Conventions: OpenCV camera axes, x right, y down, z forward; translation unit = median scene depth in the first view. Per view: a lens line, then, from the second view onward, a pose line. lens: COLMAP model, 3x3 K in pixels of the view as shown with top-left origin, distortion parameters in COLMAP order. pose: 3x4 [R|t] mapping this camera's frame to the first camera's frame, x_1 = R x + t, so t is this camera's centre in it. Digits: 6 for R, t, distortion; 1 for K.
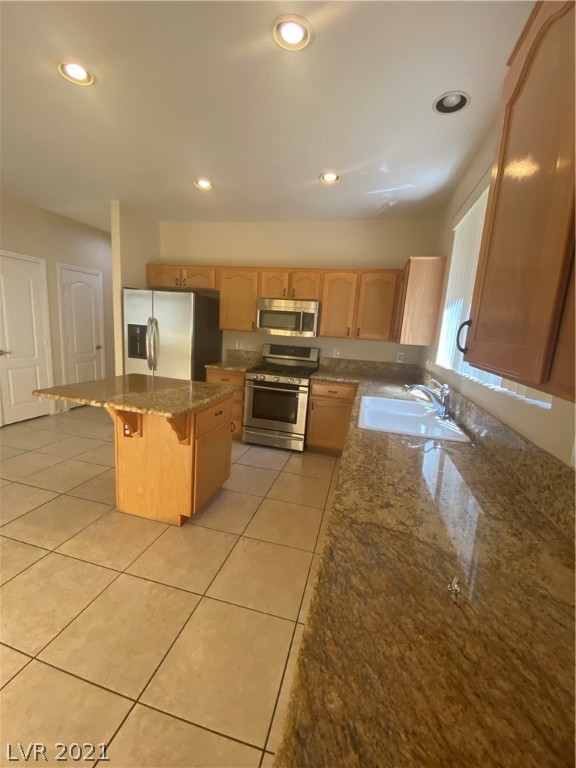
lens RADIAL K [[309.3, 0, 288.5], [0, 309.3, 379.9], [0, 0, 1]] dist [0.003369, -0.004989]
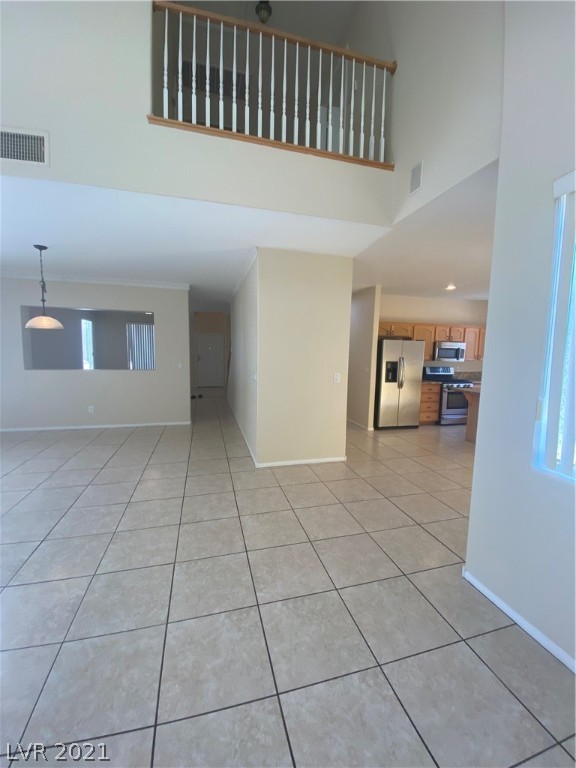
lens RADIAL K [[309.3, 0, 282.0], [0, 309.3, 381.9], [0, 0, 1]] dist [0.003369, -0.004989]
pose [[0.878076, -0.100459, 0.467858, -1.740388], [0.118923, 0.992853, -0.010008, -0.124919], [-0.463509, 0.064427, 0.883747, -0.138135]]
